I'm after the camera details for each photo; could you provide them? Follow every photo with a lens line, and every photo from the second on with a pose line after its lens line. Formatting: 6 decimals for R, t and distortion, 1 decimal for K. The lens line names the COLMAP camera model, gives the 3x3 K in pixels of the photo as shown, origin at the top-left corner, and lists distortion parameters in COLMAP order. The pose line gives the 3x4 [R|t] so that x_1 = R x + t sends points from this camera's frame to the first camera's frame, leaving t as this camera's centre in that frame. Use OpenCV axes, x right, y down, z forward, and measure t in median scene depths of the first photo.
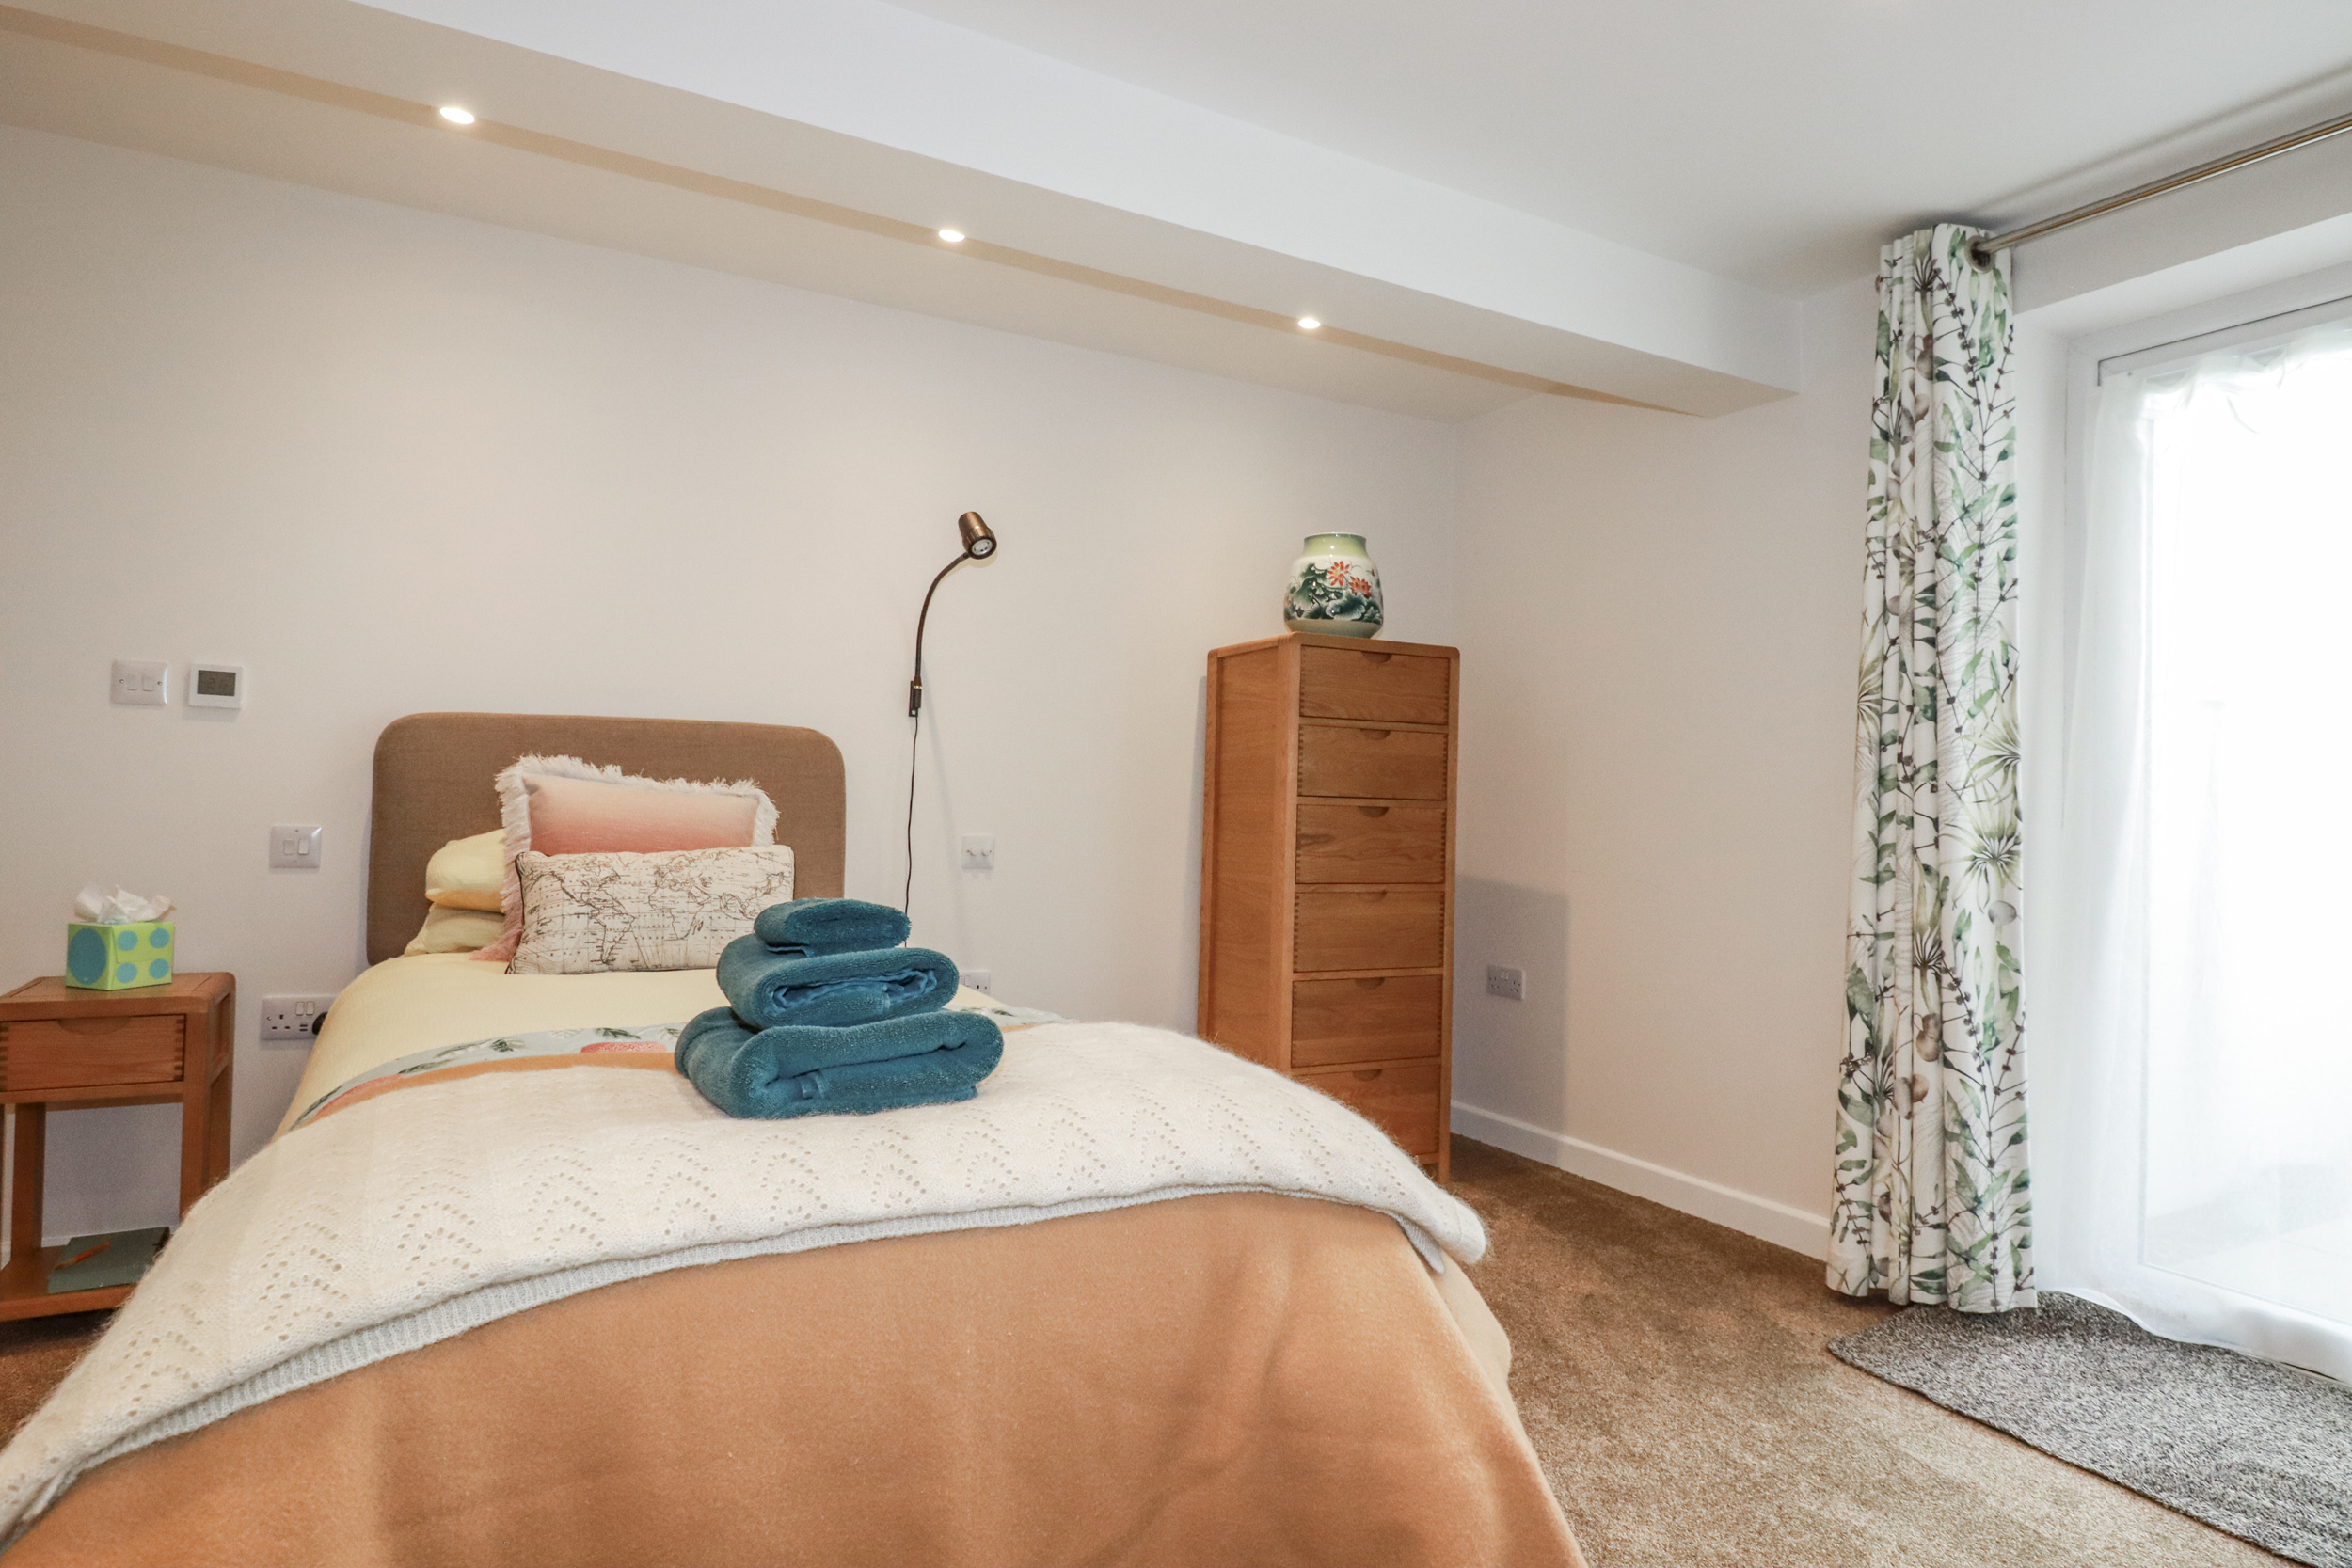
lens RADIAL K [[1288.8, 0, 1169.8], [0, 1288.8, 776.0], [0, 0, 1]] dist [0.018840, -0.024220]
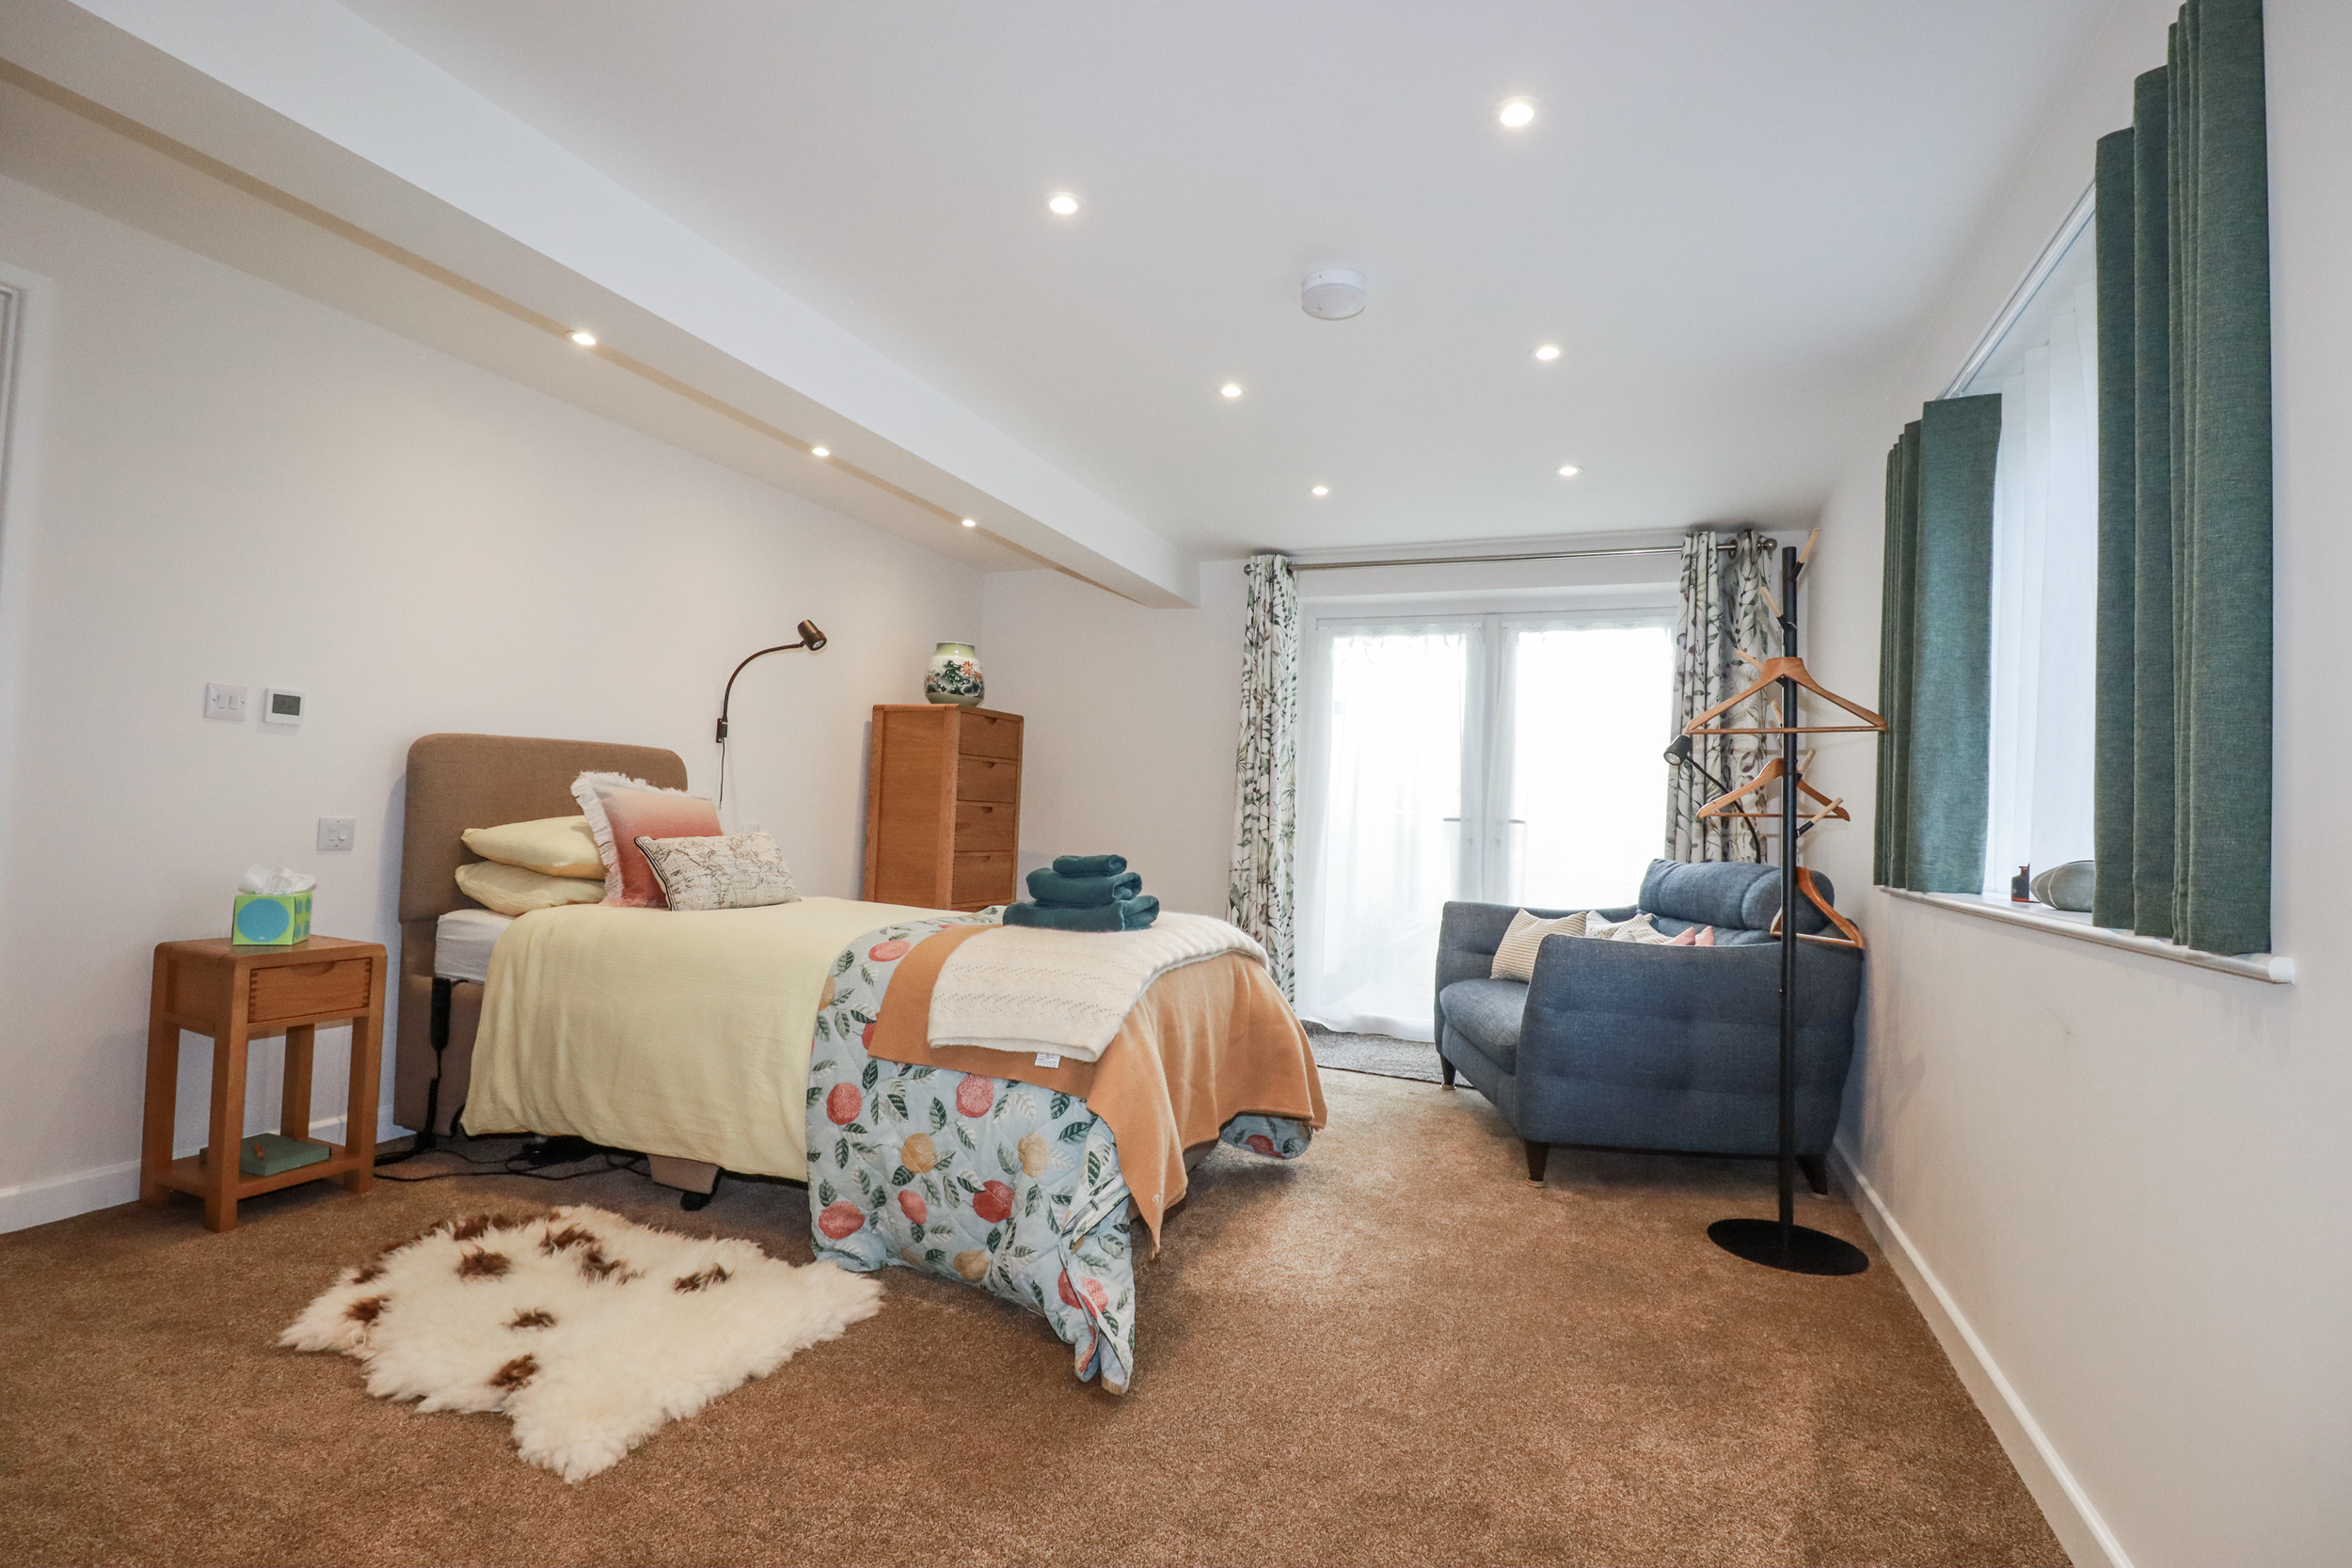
lens RADIAL K [[1095.2, 0, 1176.0], [0, 1095.2, 784.0], [0, 0, 1]] dist [-0.000018, -0.000124]
pose [[0.772488, 0.023029, 0.634612, -0.742861], [-0.034097, 0.999405, 0.005238, -0.029715], [-0.634113, -0.025685, 0.772813, -0.375088]]
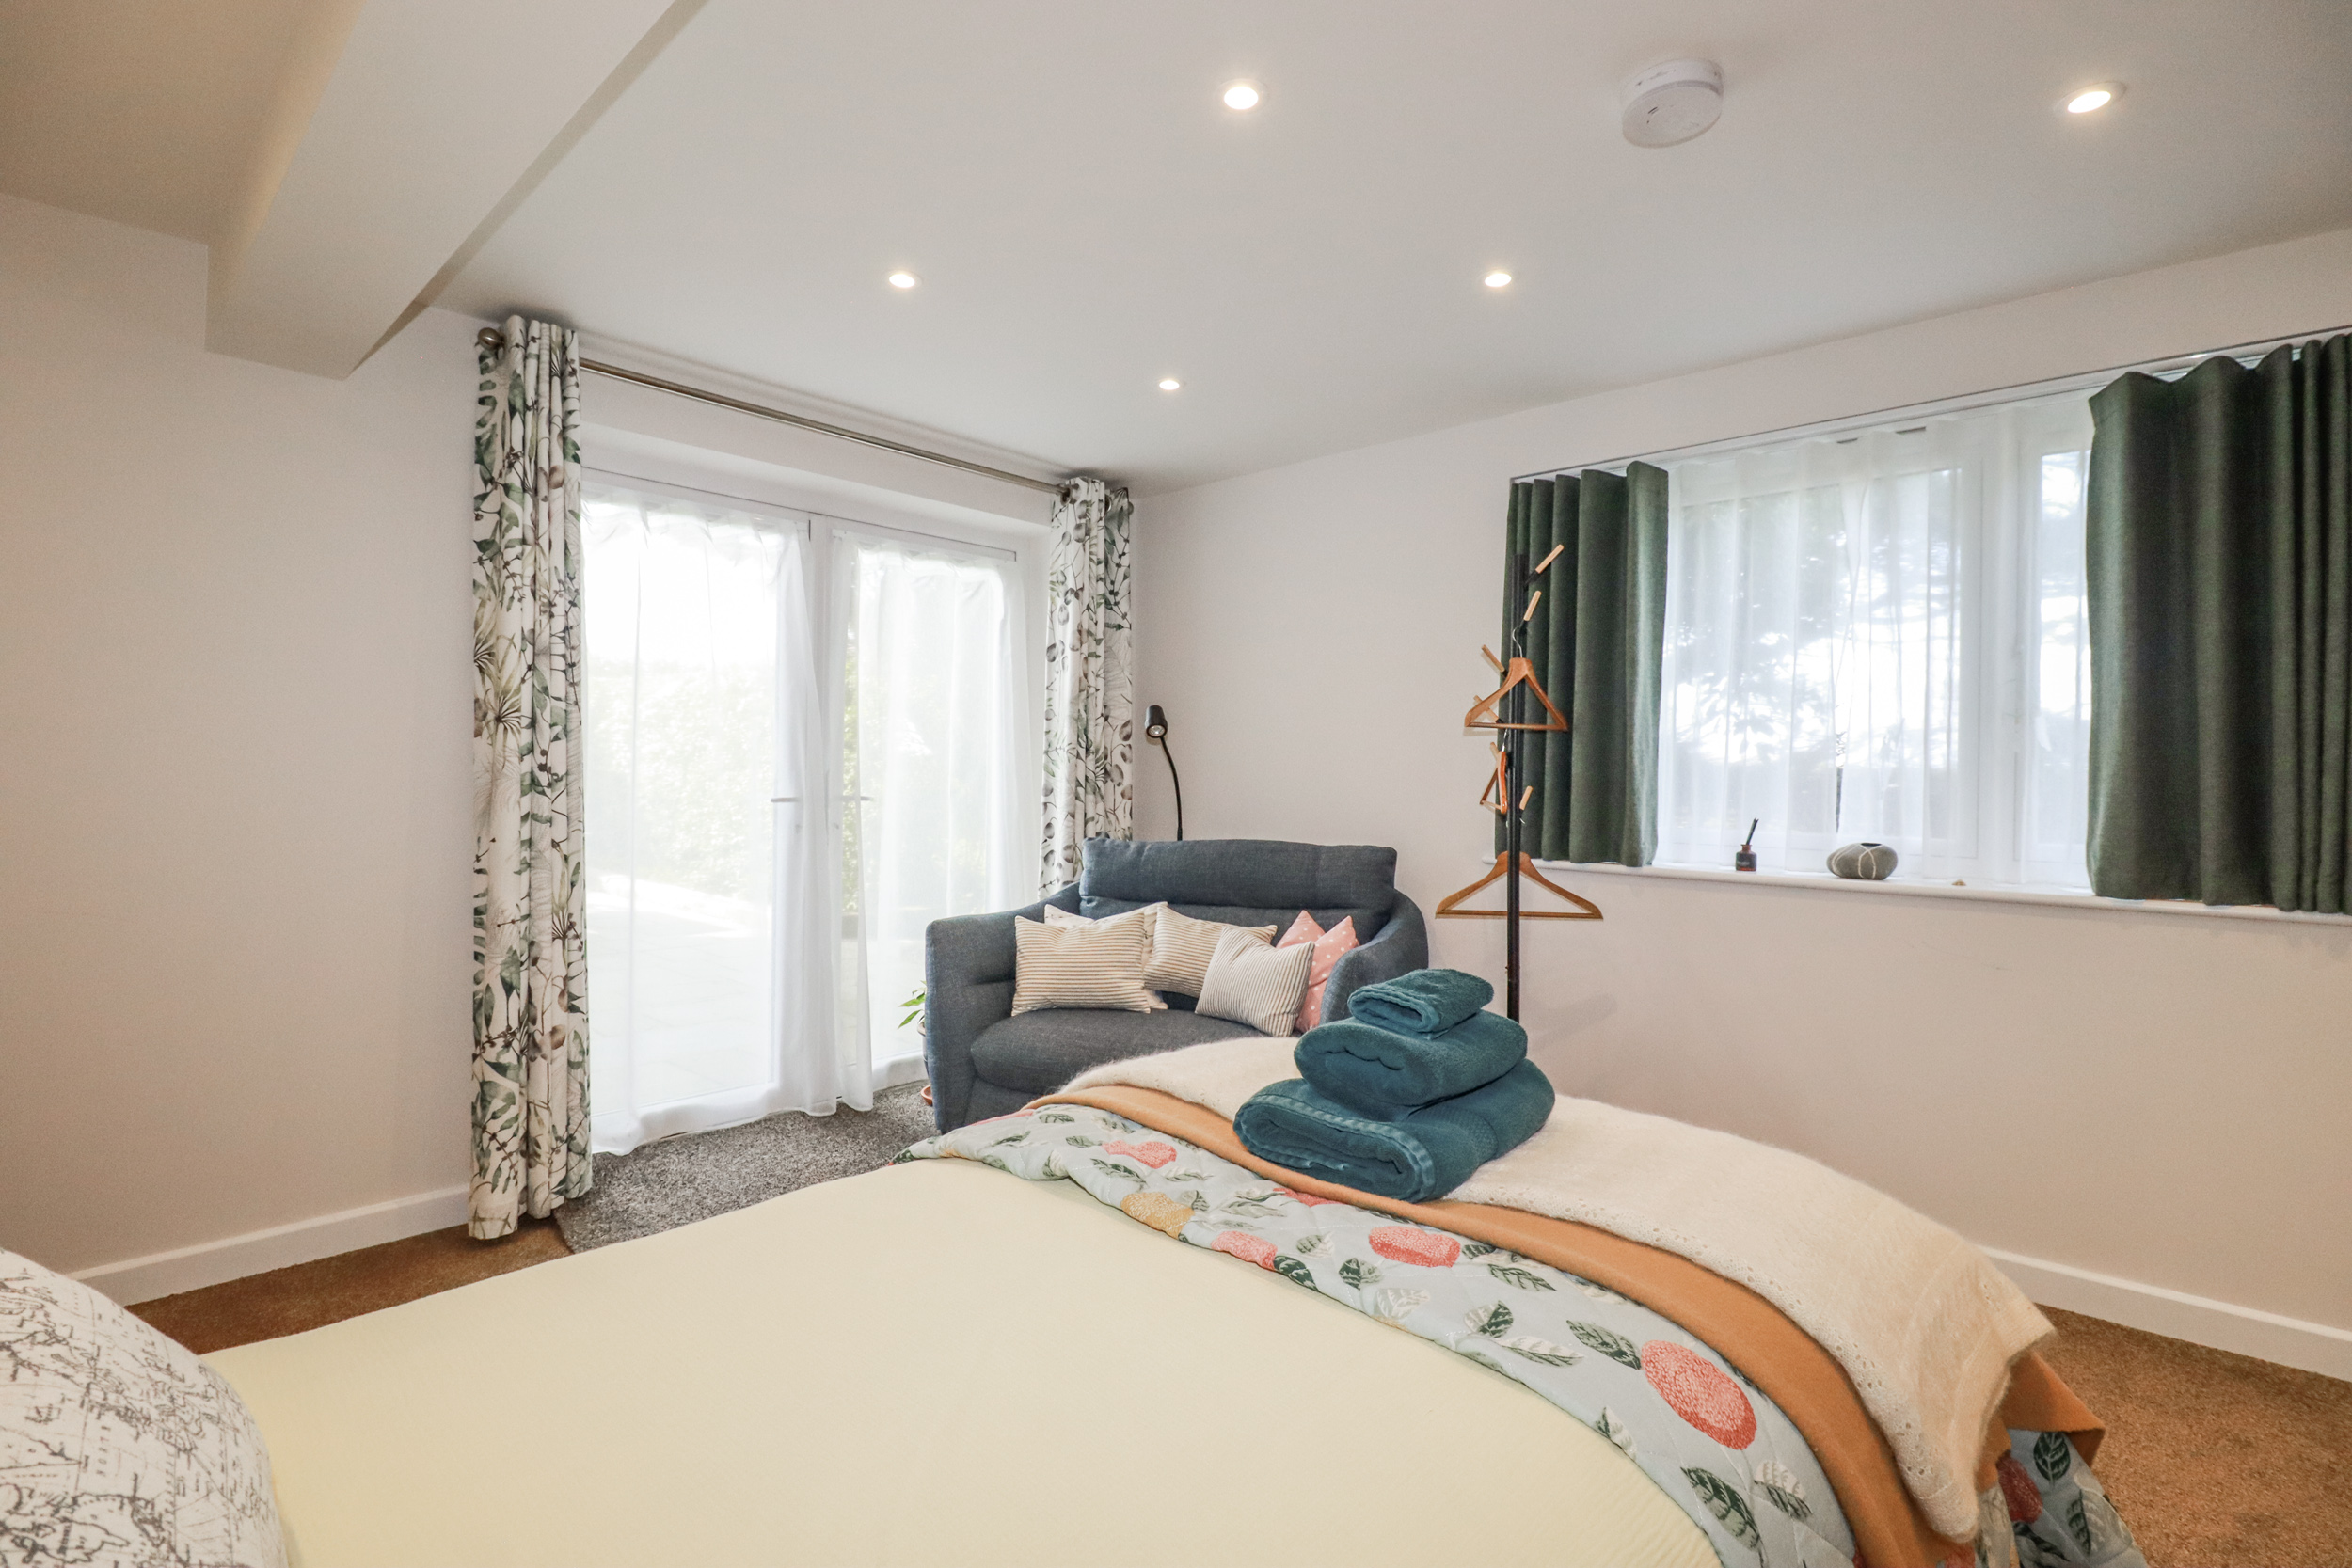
lens RADIAL K [[1095.2, 0, 1176.0], [0, 1095.2, 784.0], [0, 0, 1]] dist [-0.000018, -0.000124]
pose [[-0.327121, -0.041722, 0.944061, -0.581648], [-0.044033, 0.998613, 0.028876, -0.053712], [-0.943956, -0.032124, -0.328505, 0.784056]]
